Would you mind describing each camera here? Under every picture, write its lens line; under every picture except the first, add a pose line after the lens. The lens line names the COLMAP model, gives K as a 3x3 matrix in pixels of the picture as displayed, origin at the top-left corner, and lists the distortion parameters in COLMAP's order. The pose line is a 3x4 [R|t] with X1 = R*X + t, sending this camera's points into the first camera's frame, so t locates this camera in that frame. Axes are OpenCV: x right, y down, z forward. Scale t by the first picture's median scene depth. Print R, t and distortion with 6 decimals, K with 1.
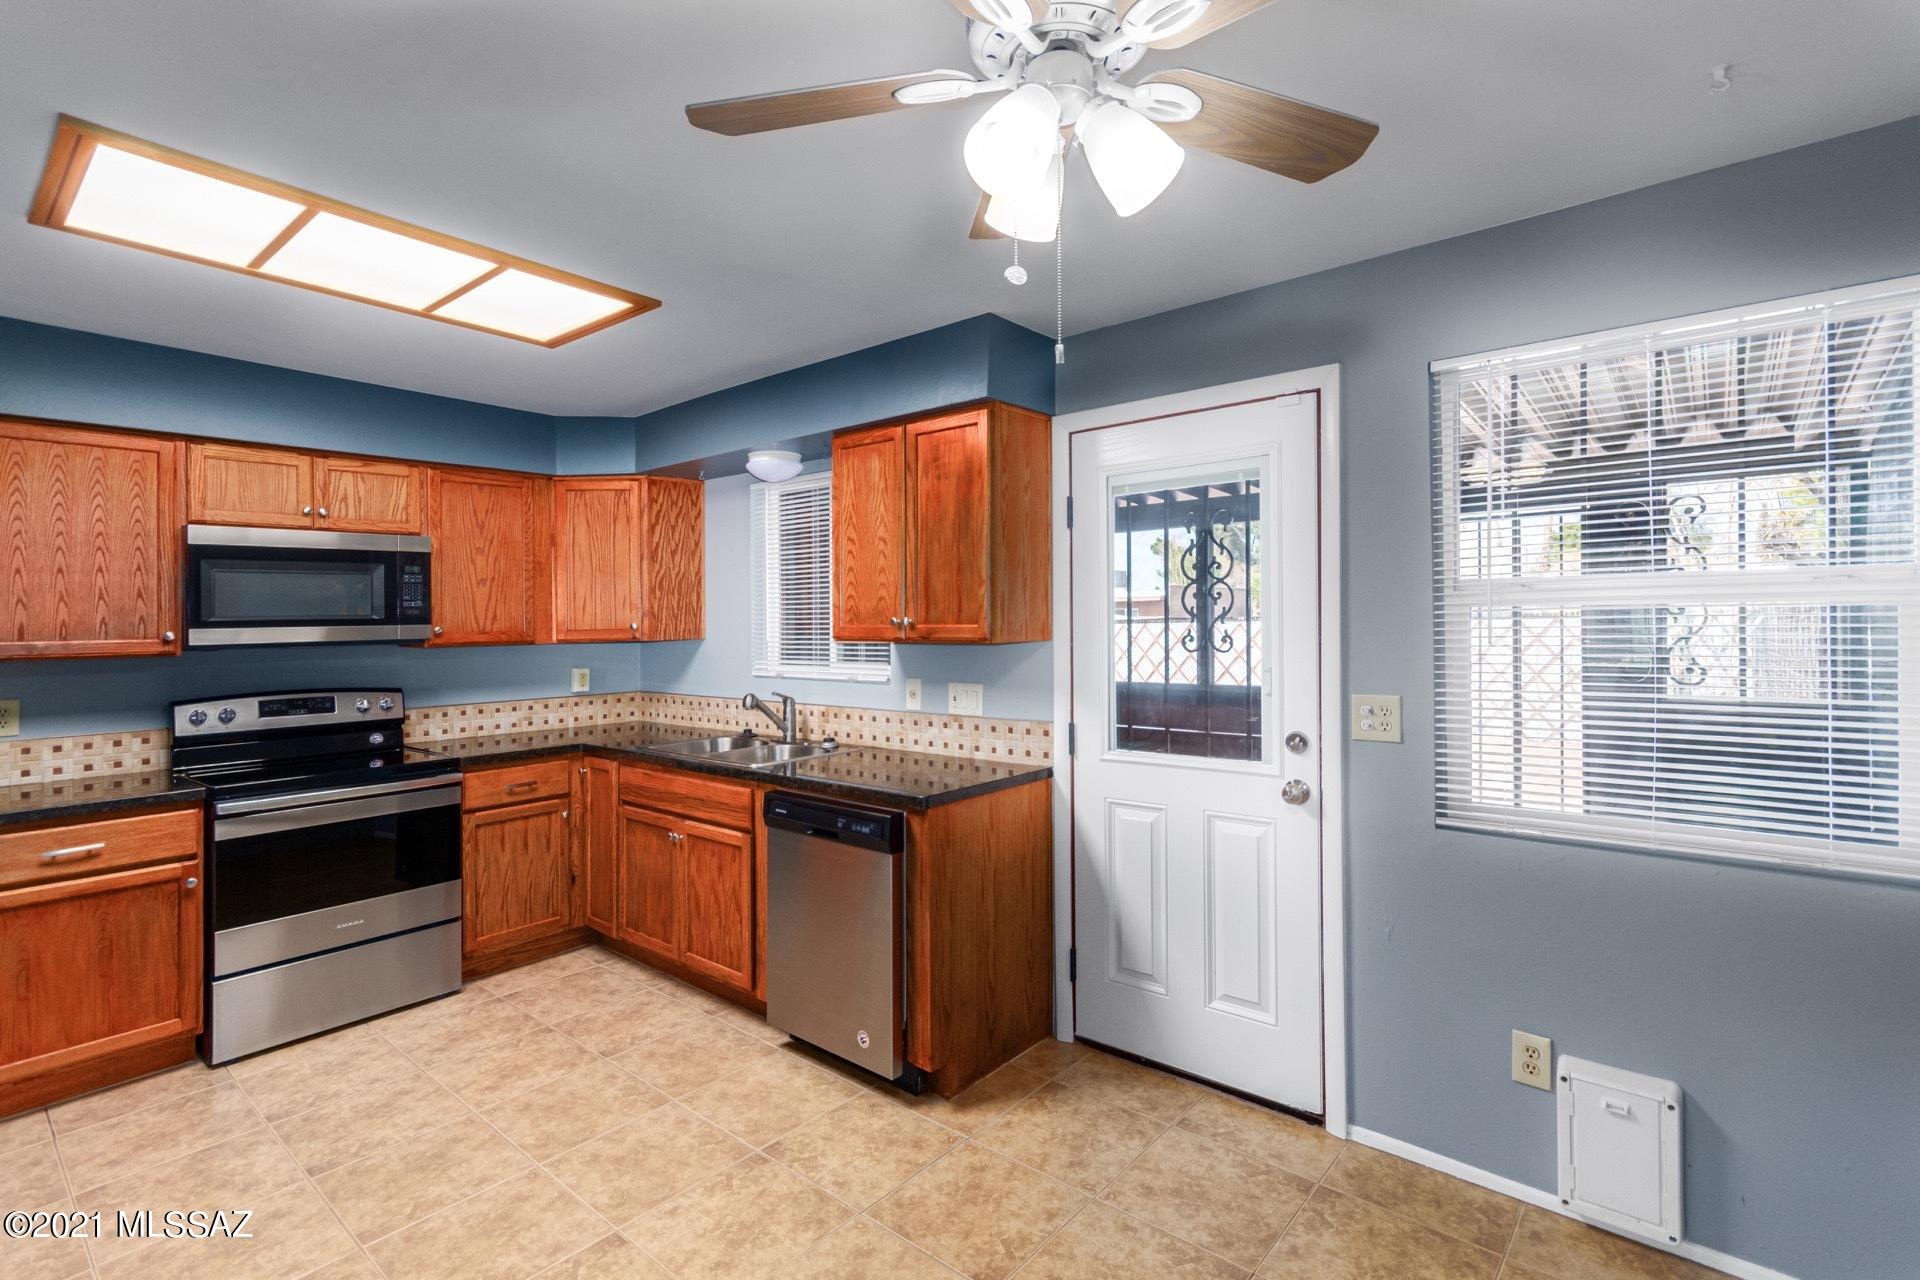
lens RADIAL K [[885.5, 0, 972.1], [0, 885.5, 516.8], [0, 0, 1]] dist [0.003030, 0.000540]
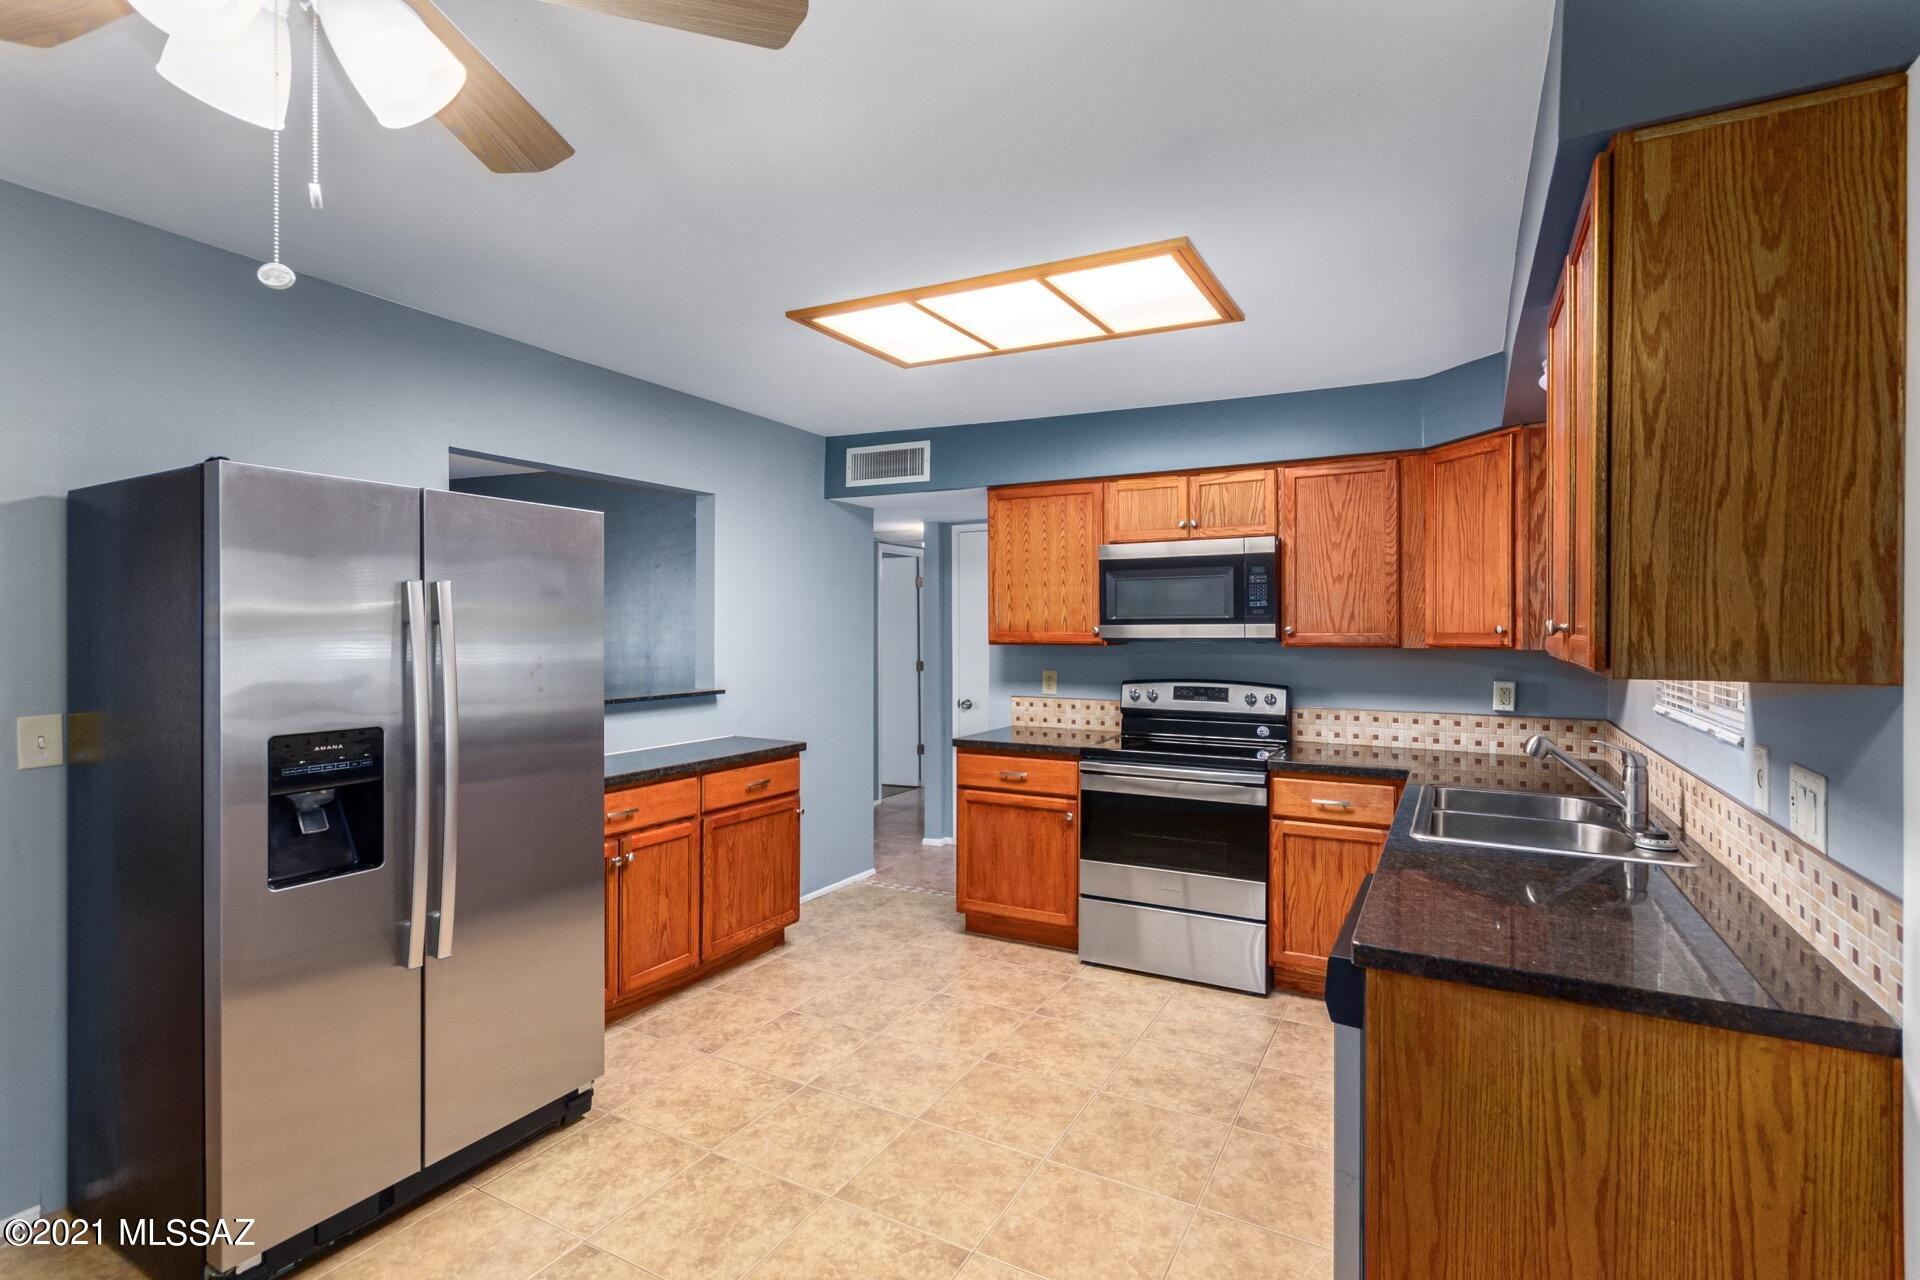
lens RADIAL K [[902.3, 0, 969.9], [0, 902.3, 566.8], [0, 0, 1]] dist [0.001185, 0.000356]
pose [[0.194114, -0.051571, -0.979622, 0.345583], [0.109389, 0.993527, -0.030628, 0.054971], [0.974861, -0.101215, 0.198499, 0.508022]]
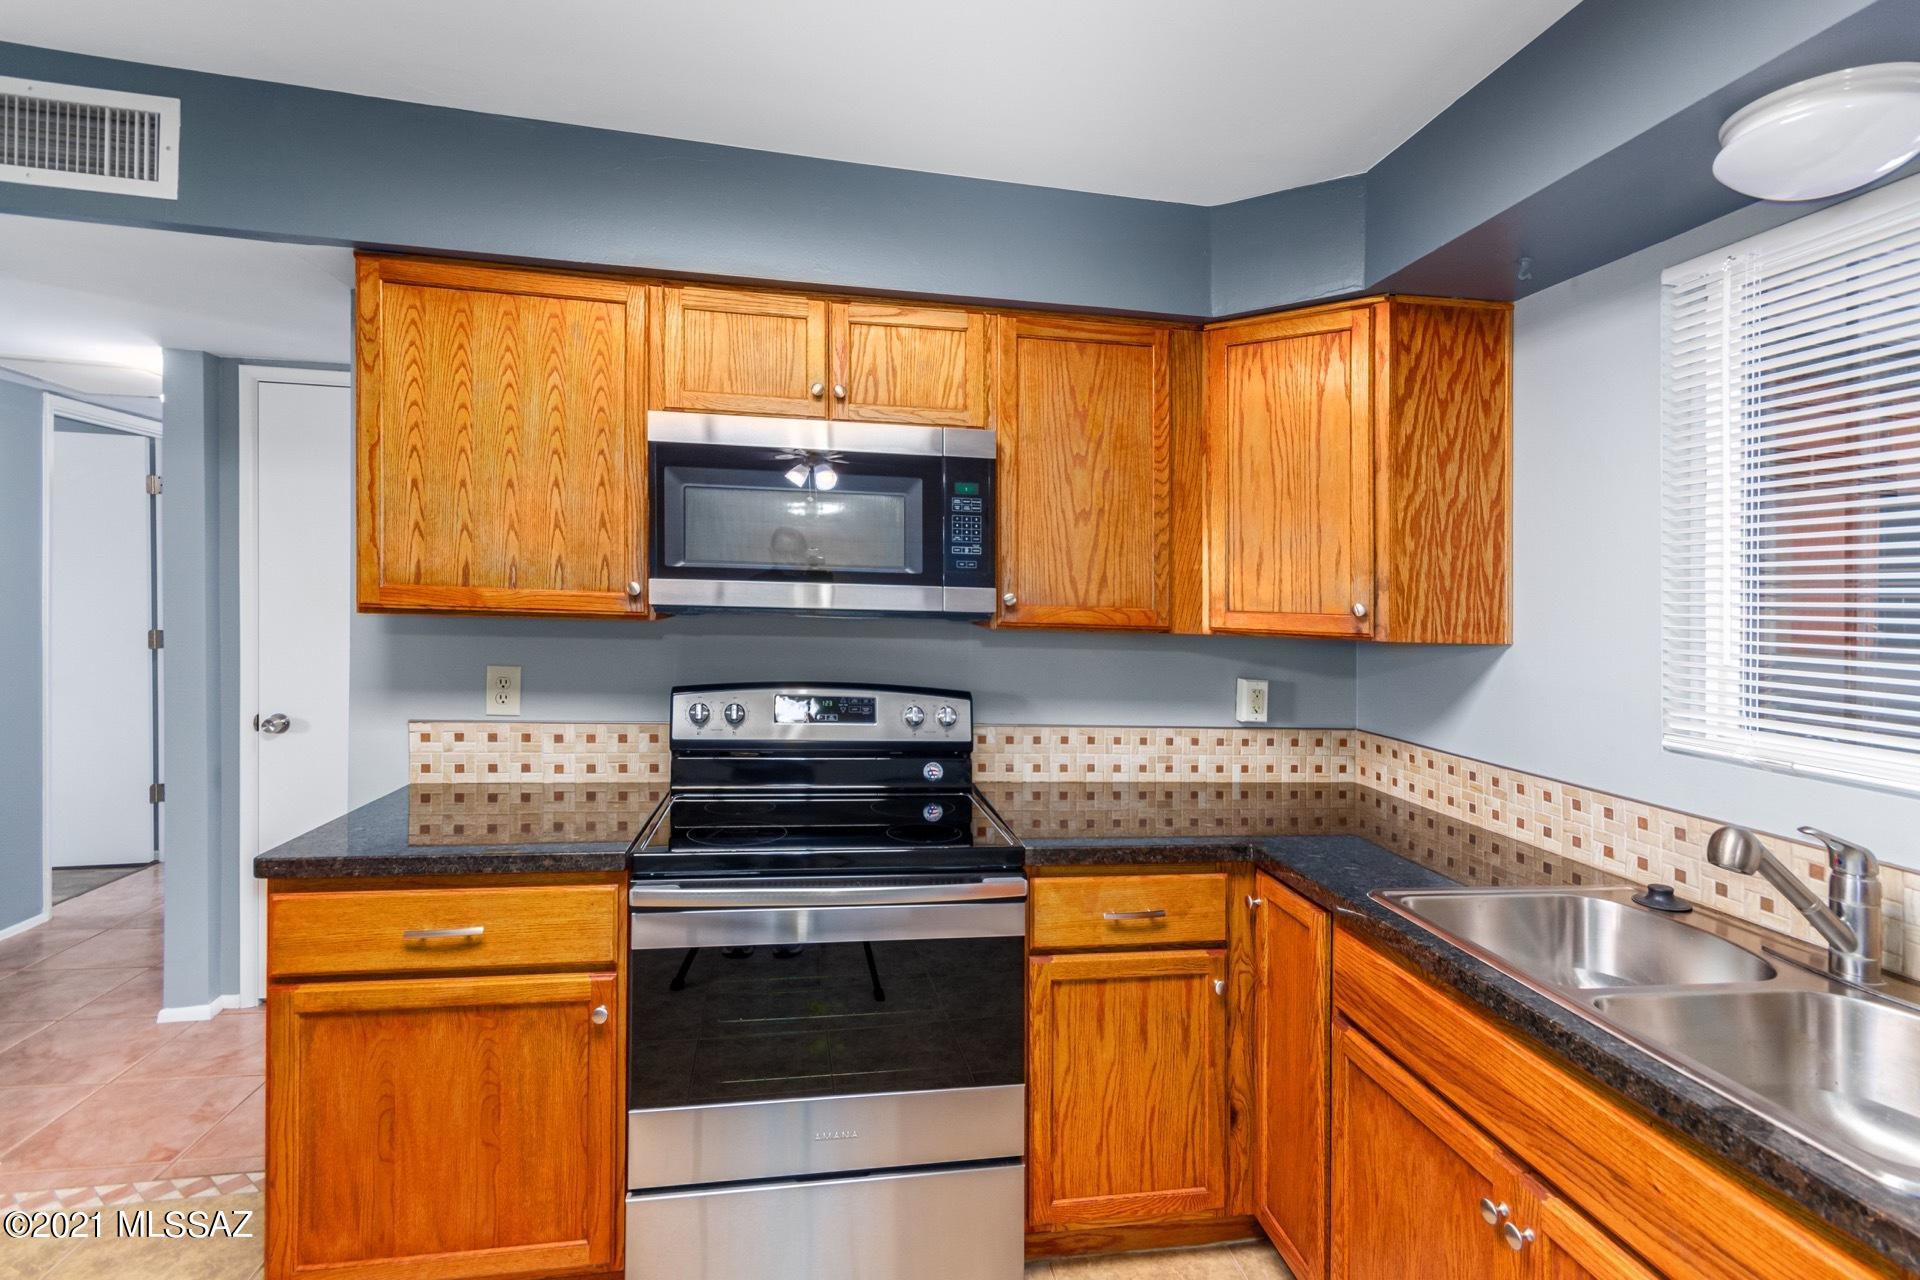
lens RADIAL K [[921.0, 0, 976.1], [0, 921.0, 626.2], [0, 0, 1]] dist [0.002138, 0.000075]
pose [[0.756959, 0.059941, -0.650708, -0.261463], [0.030688, 0.991425, 0.127026, 0.076905], [0.652742, -0.116122, 0.748628, 0.601316]]
